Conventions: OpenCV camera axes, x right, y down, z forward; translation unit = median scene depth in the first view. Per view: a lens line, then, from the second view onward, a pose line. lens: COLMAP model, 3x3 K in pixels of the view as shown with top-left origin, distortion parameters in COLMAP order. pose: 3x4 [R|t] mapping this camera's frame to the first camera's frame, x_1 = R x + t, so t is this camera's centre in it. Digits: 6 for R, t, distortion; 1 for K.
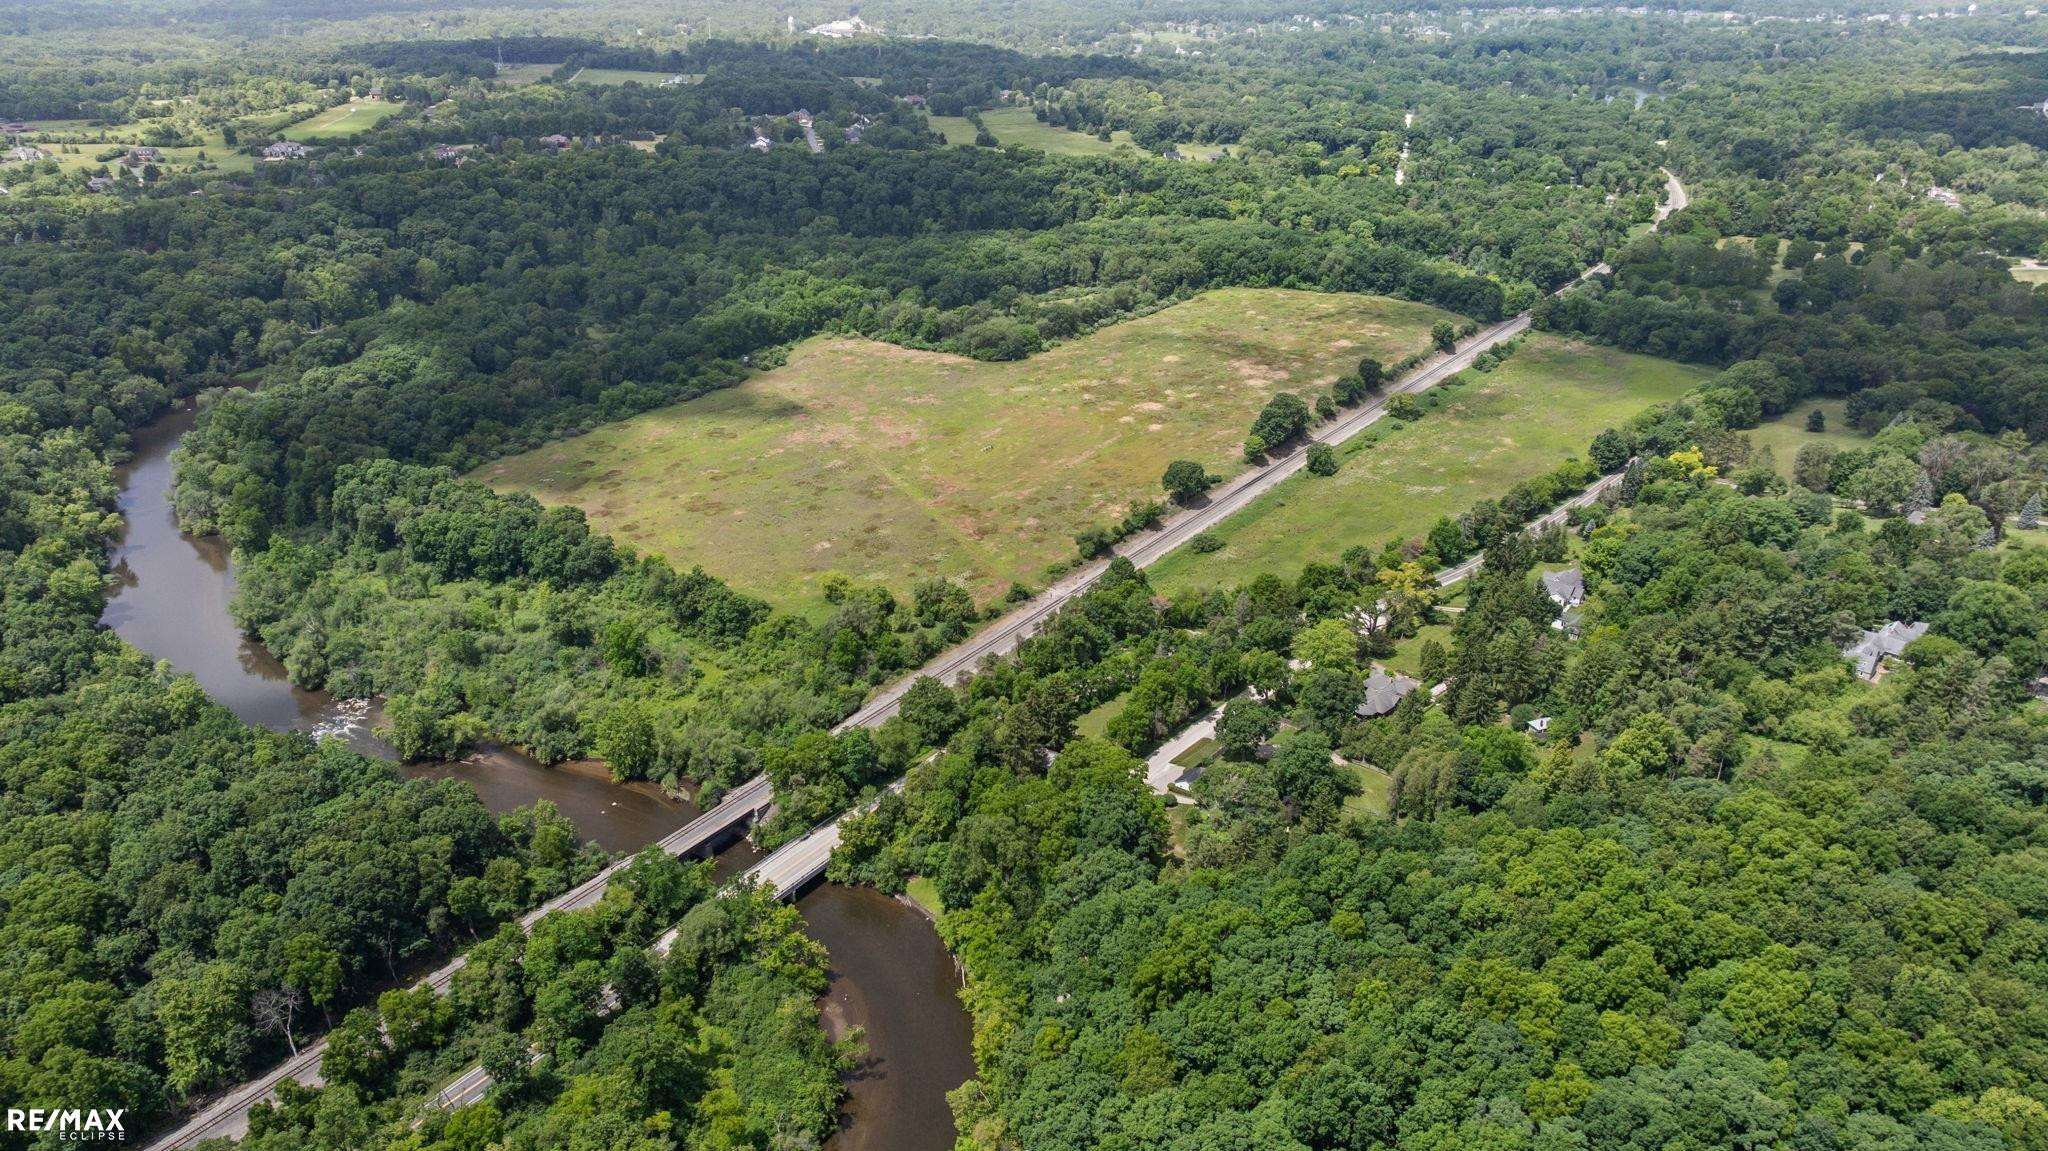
lens RADIAL K [[1466.6, 0, 1018.4], [0, 1466.6, 571.9], [0, 0, 1]] dist [-0.039534, 0.038514]
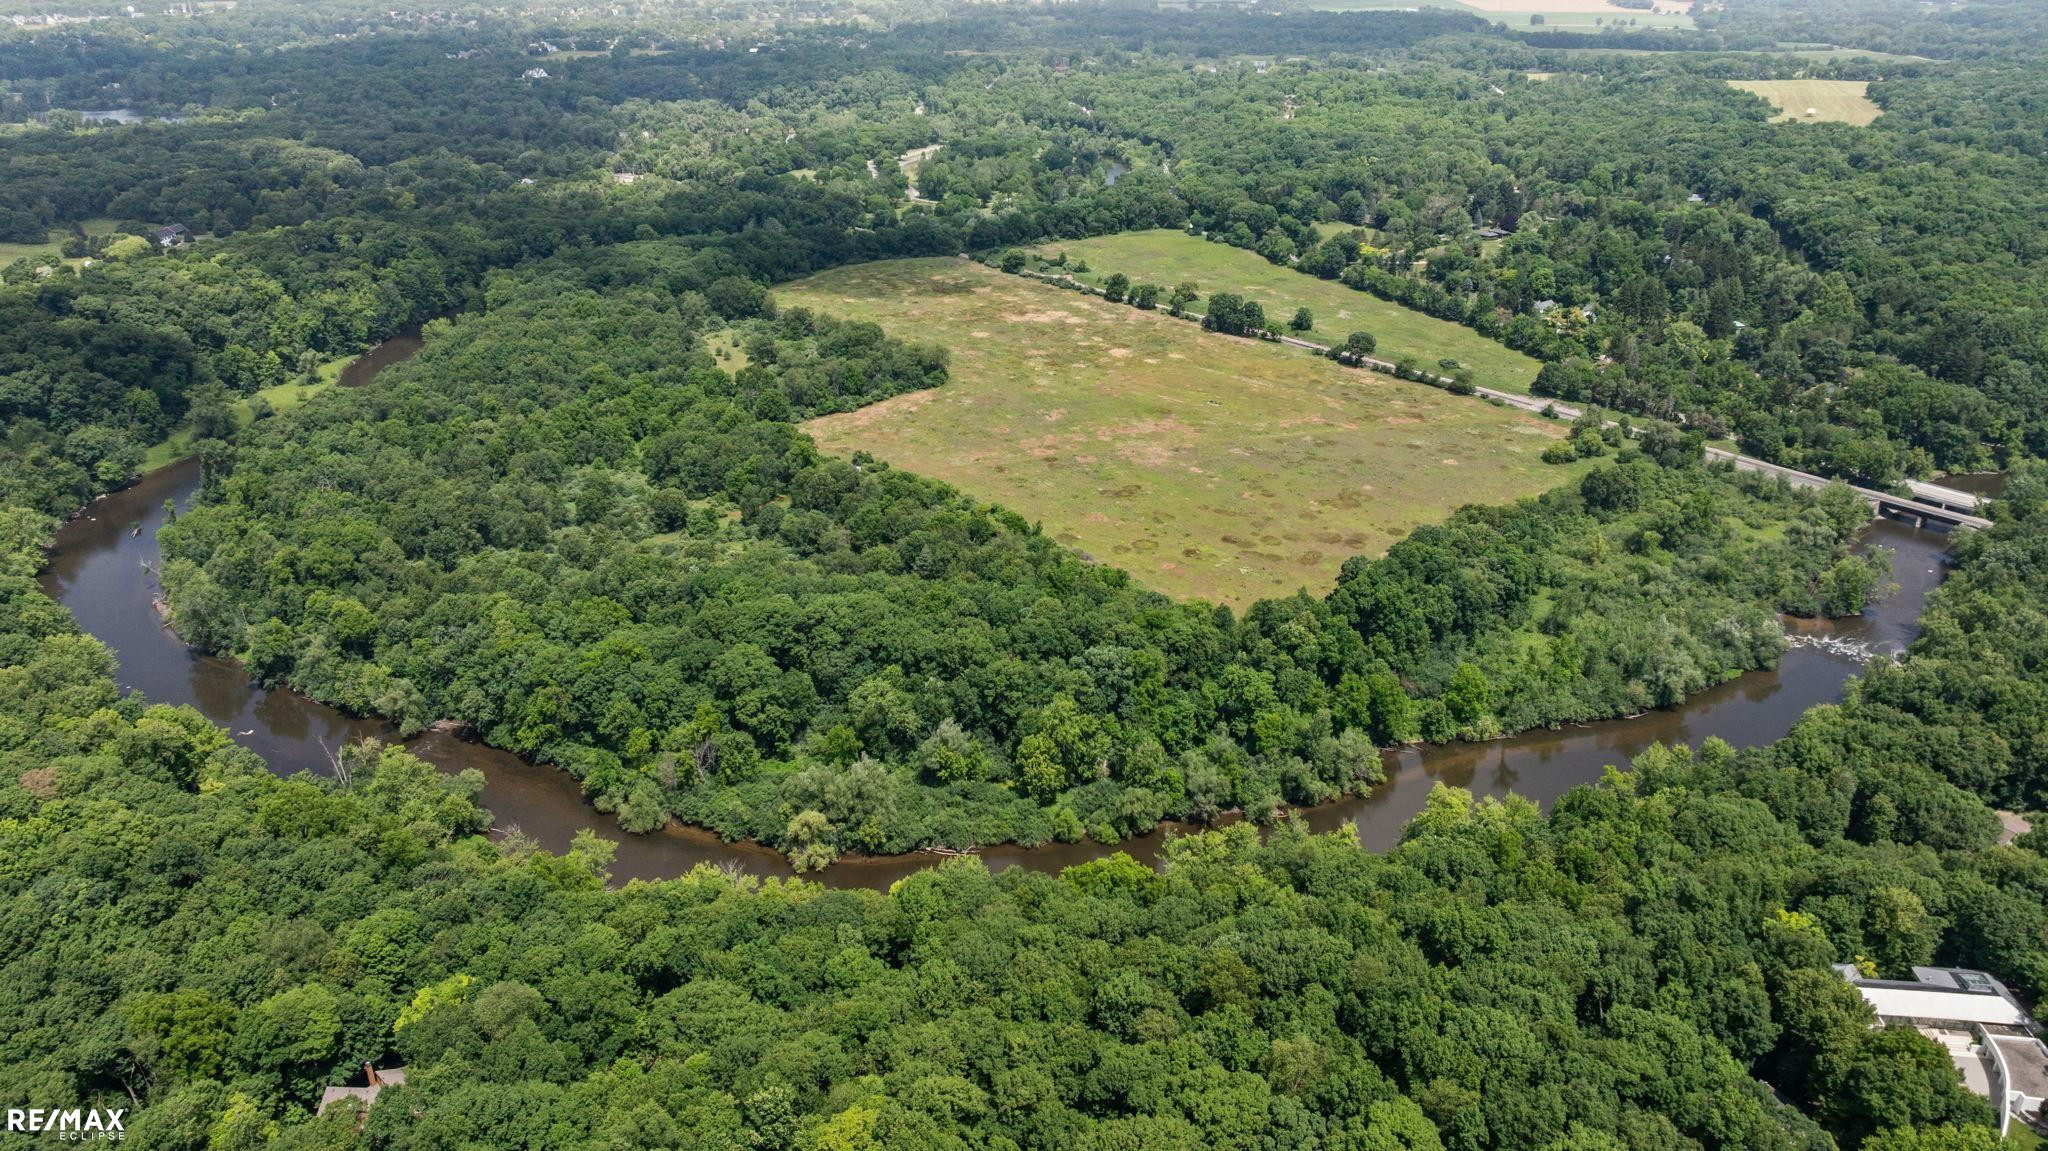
lens RADIAL K [[1466.6, 0, 1027.2], [0, 1466.6, 574.9], [0, 0, 1]] dist [-0.039534, 0.038514]
pose [[0.209564, -0.398341, 0.892977, -1.184402], [0.400142, 0.868221, 0.293393, -0.384816], [-0.892171, 0.295833, 0.341341, 0.878826]]
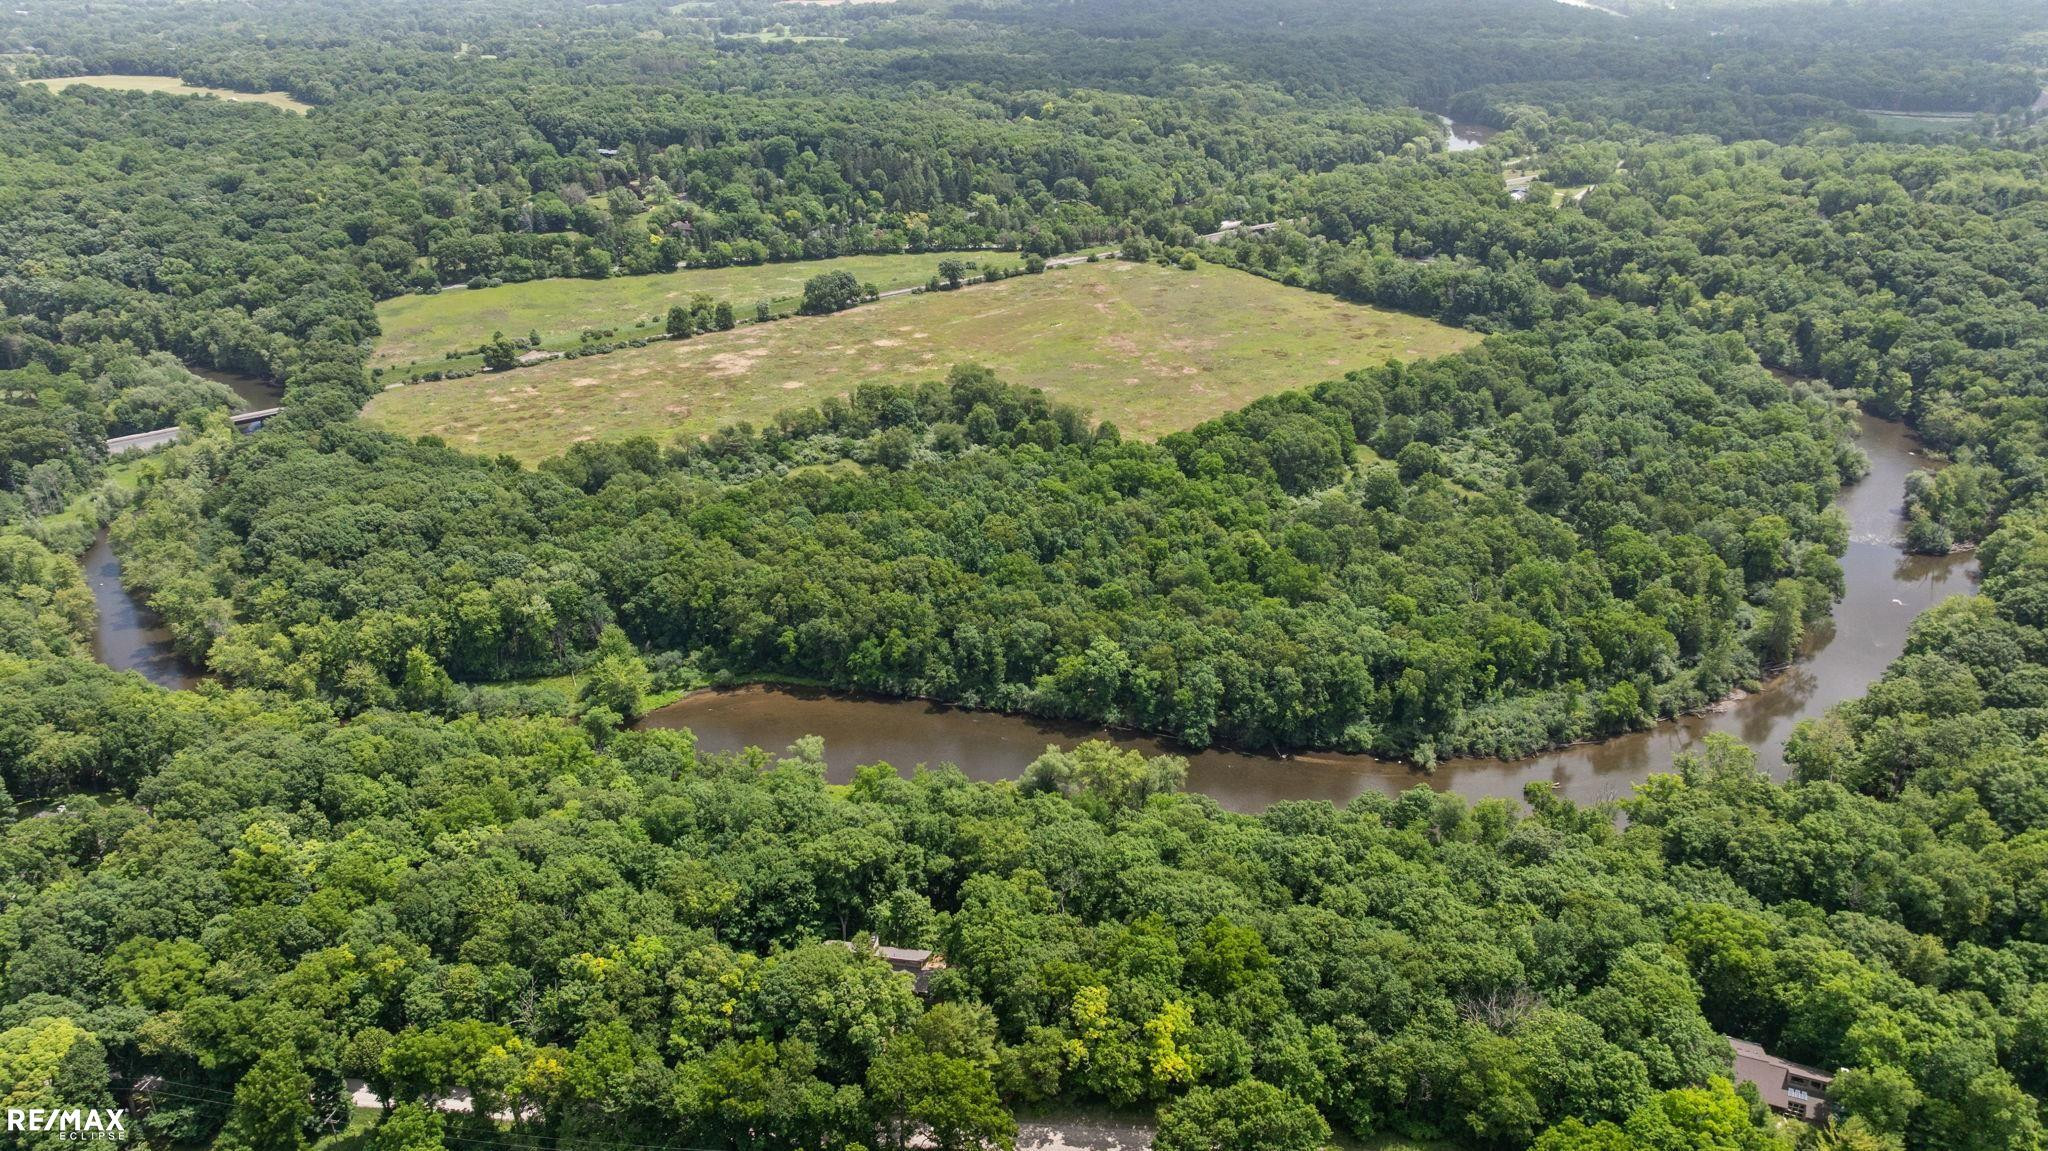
lens RADIAL K [[1466.6, 0, 1016.6], [0, 1466.6, 572.7], [0, 0, 1]] dist [-0.039534, 0.038514]
pose [[-0.965142, -0.097979, 0.242697, -0.340511], [0.118259, 0.663981, 0.738339, -0.946529], [-0.233488, 0.741303, -0.629248, 2.141363]]
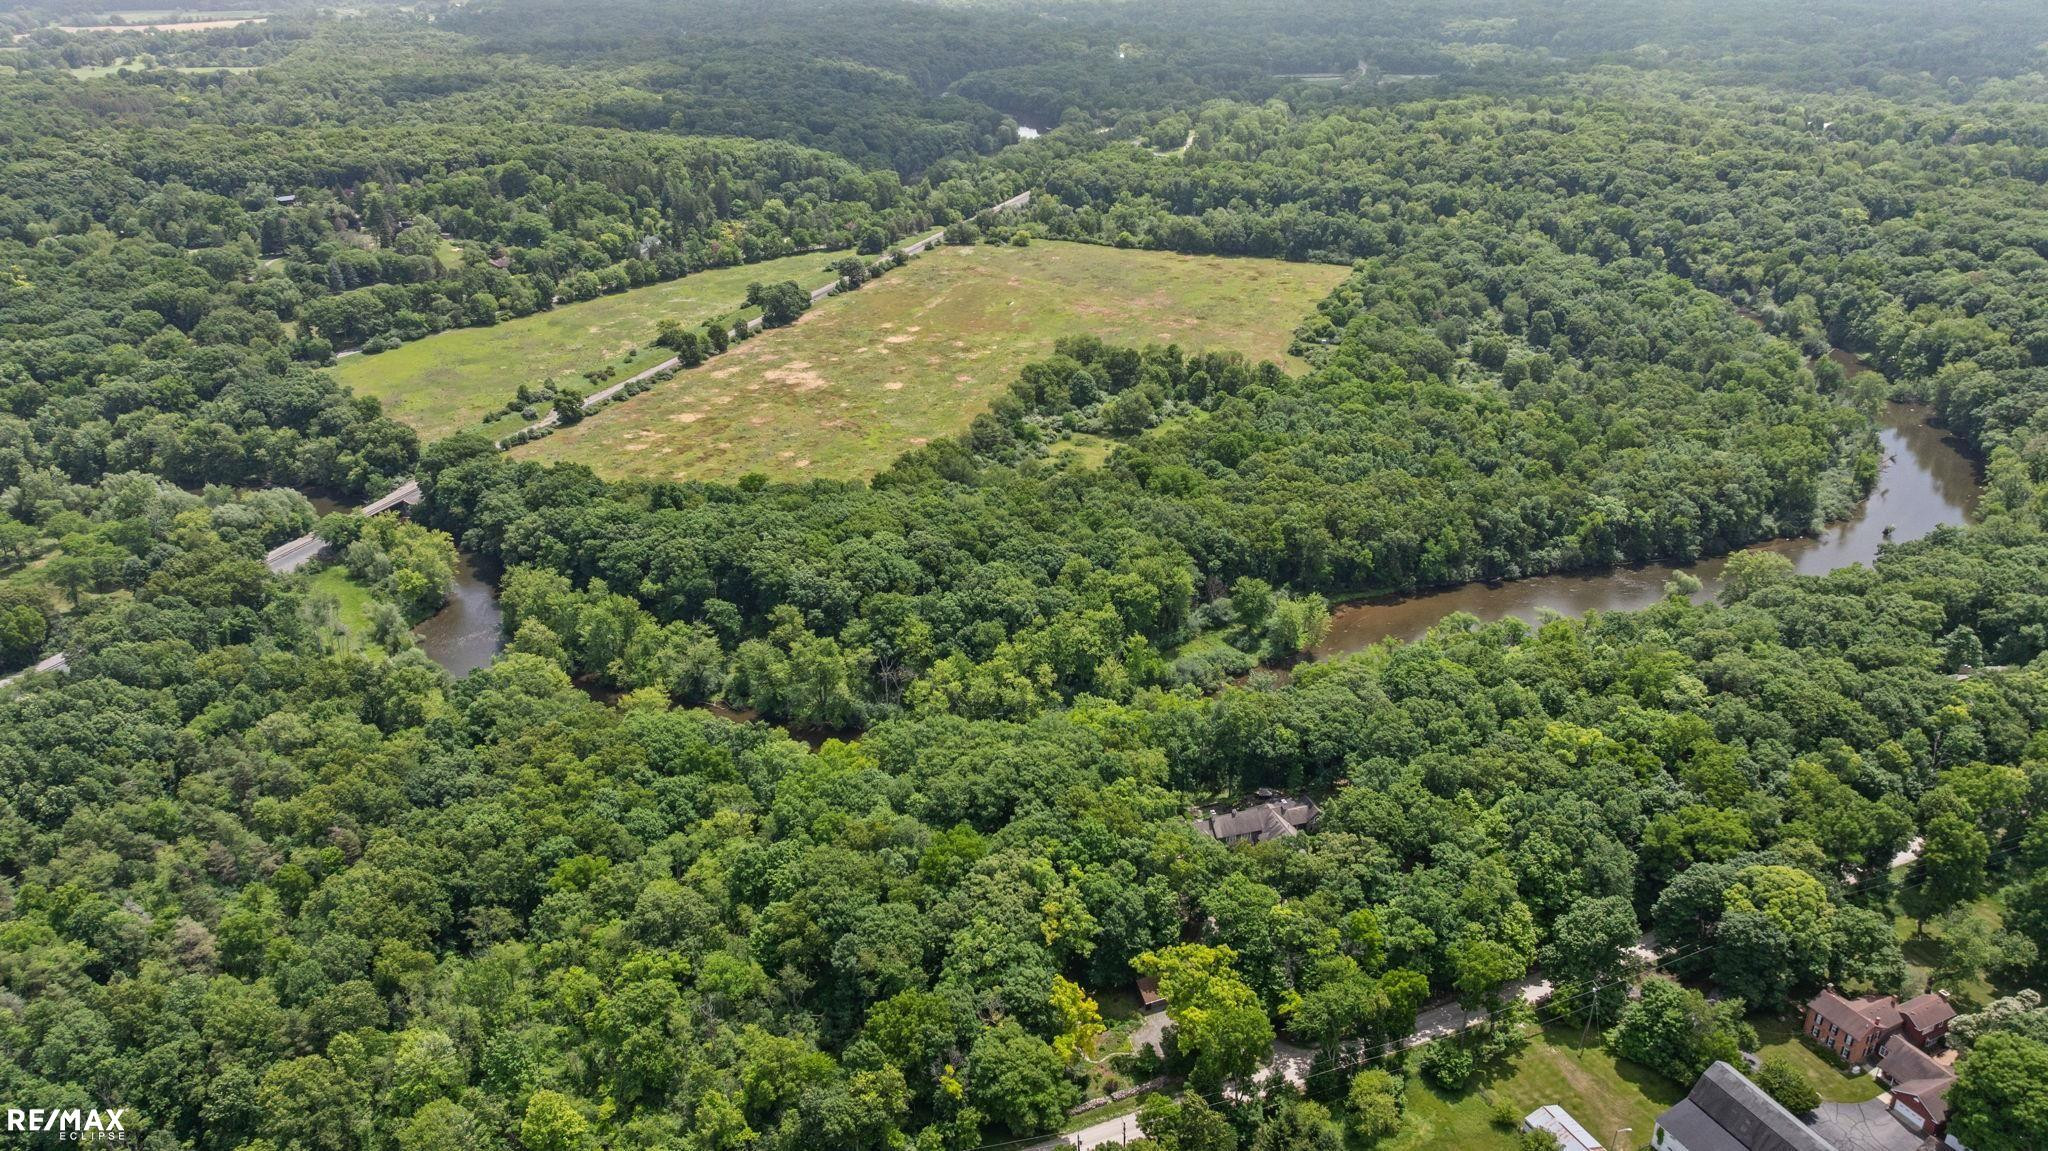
lens RADIAL K [[1466.6, 0, 1029.1], [0, 1466.6, 577.7], [0, 0, 1]] dist [-0.039534, 0.038514]
pose [[-0.962508, 0.125439, -0.240508, 0.335352], [-0.098959, 0.663159, 0.741908, -0.976338], [0.252560, 0.737892, -0.625882, 2.204384]]
